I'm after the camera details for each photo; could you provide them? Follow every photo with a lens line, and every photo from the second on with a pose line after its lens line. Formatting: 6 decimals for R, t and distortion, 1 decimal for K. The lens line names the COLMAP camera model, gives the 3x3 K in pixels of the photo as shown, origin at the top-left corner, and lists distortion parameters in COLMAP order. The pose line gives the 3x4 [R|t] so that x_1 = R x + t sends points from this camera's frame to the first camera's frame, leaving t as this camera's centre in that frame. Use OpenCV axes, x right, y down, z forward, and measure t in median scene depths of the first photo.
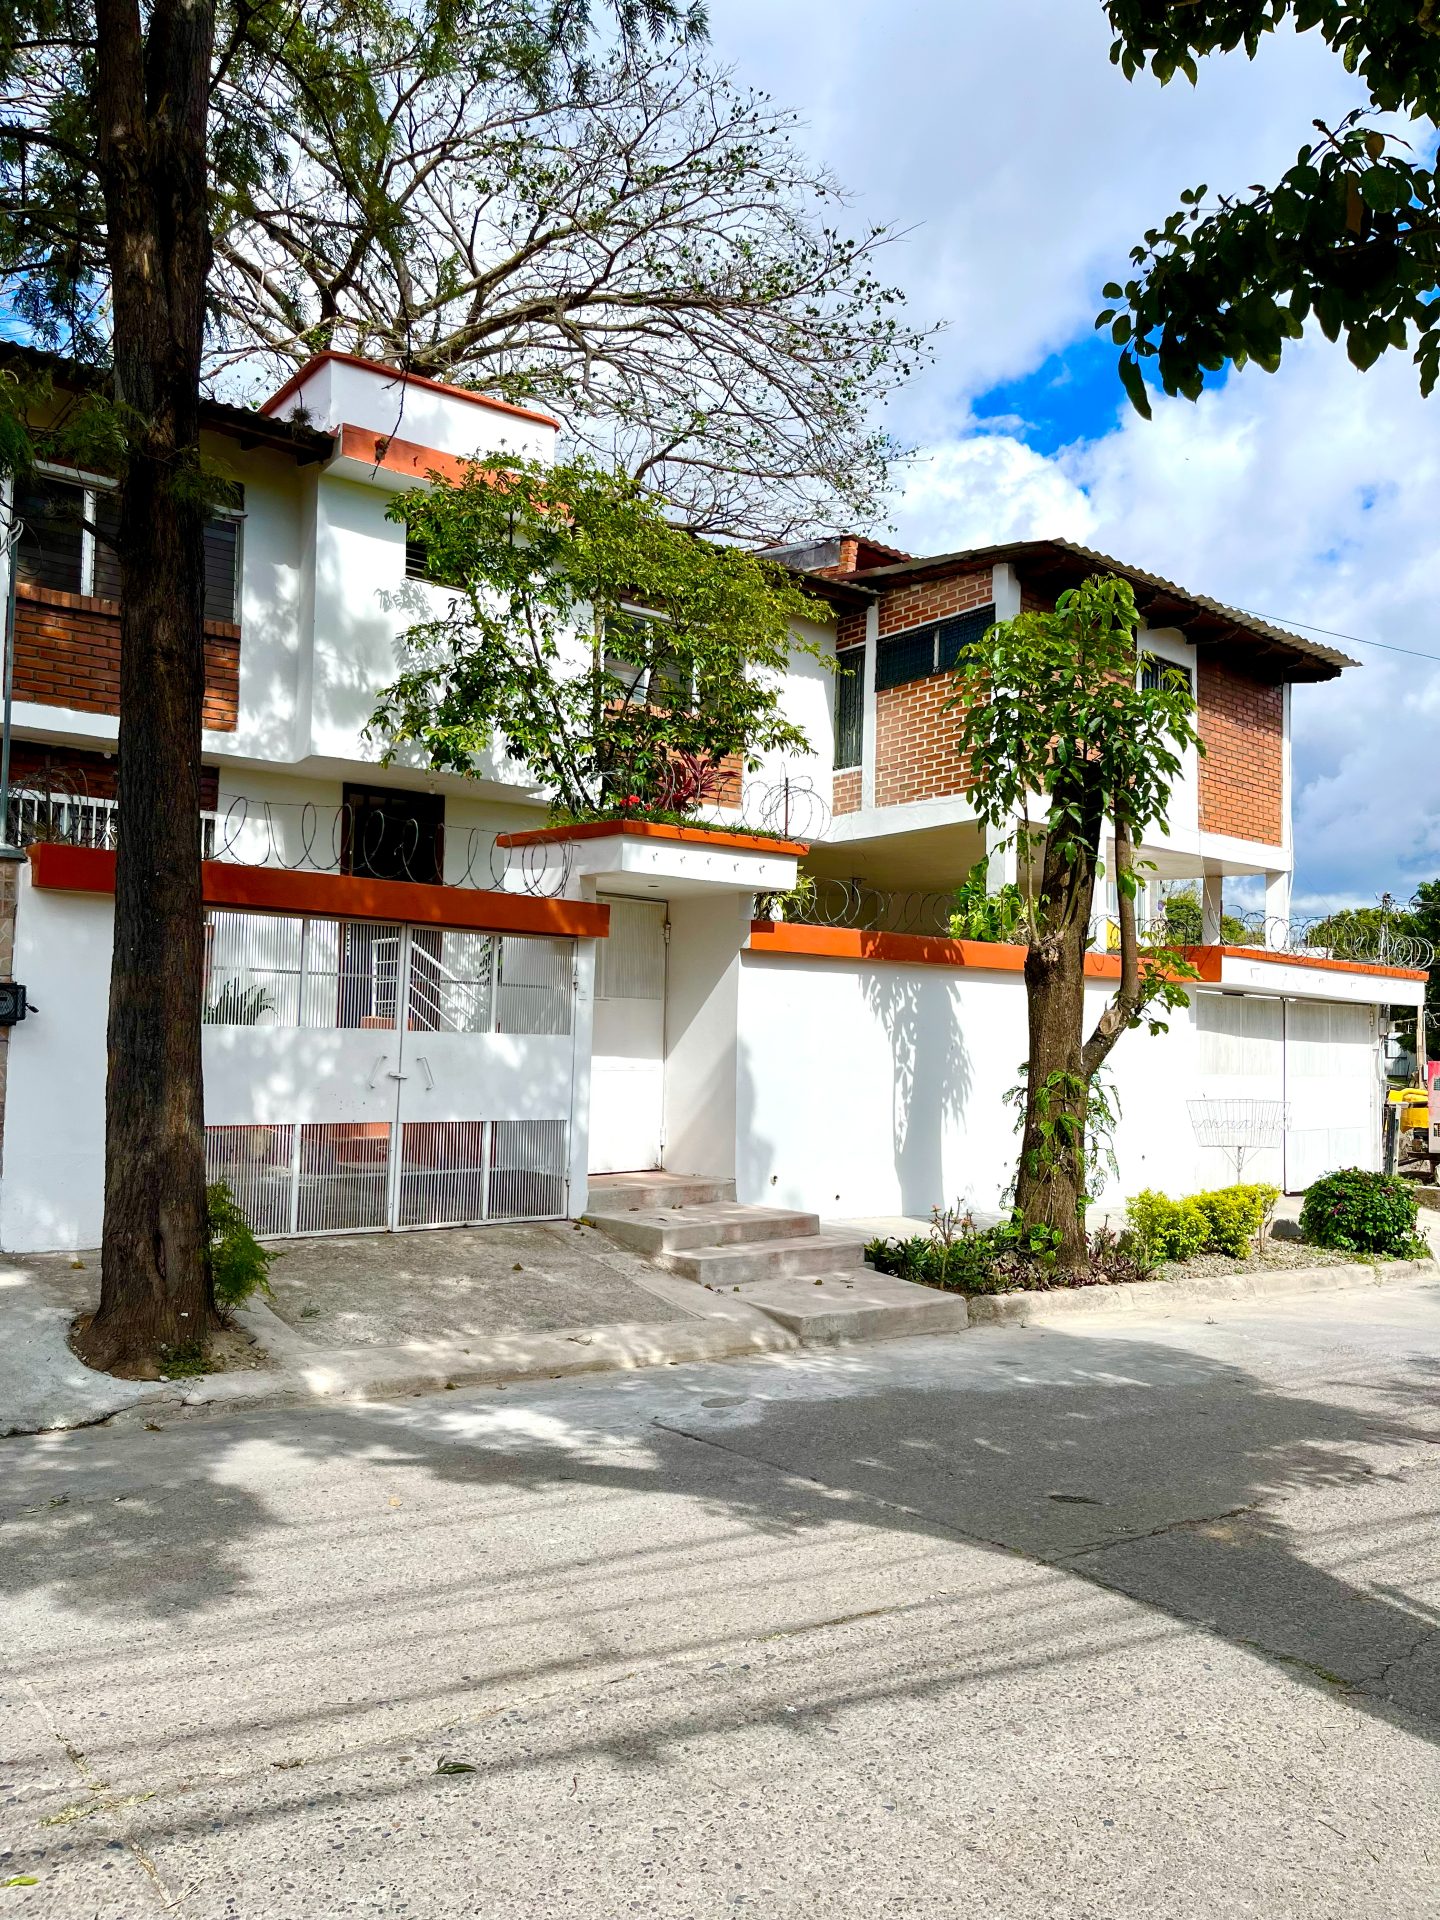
lens RADIAL K [[1455.4, 0, 718.8], [0, 1455.4, 953.0], [0, 0, 1]] dist [0.006293, -0.004085]
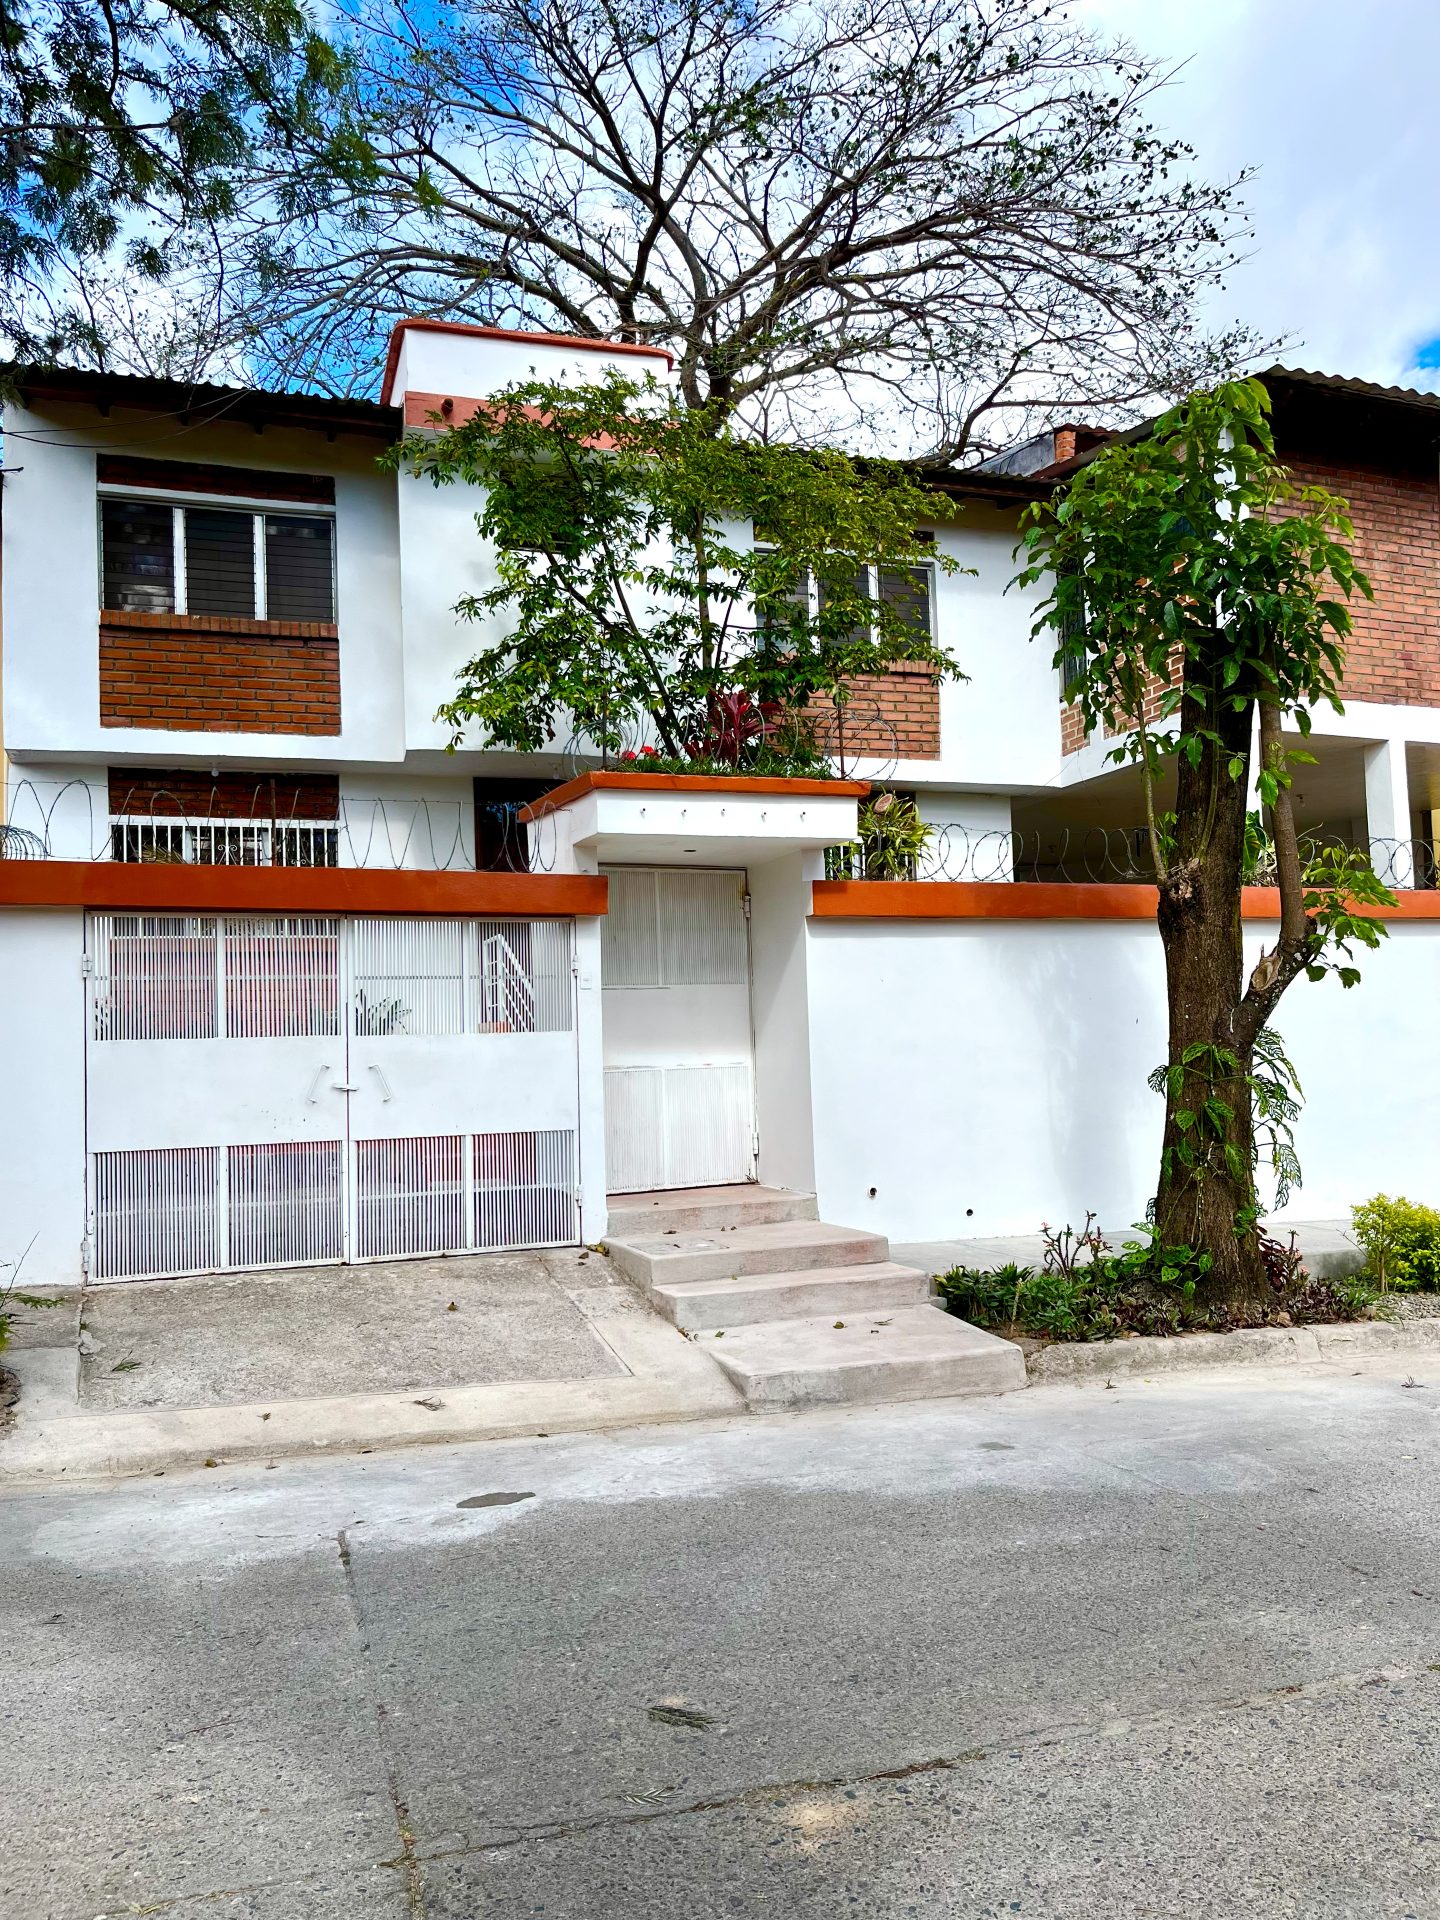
lens RADIAL K [[1455.4, 0, 718.8], [0, 1455.4, 953.0], [0, 0, 1]] dist [0.006293, -0.004085]
pose [[0.943827, -0.071957, -0.322511, 0.245942], [0.071778, 0.997343, -0.012463, 0.026218], [0.322551, -0.011386, 0.946484, 0.205691]]
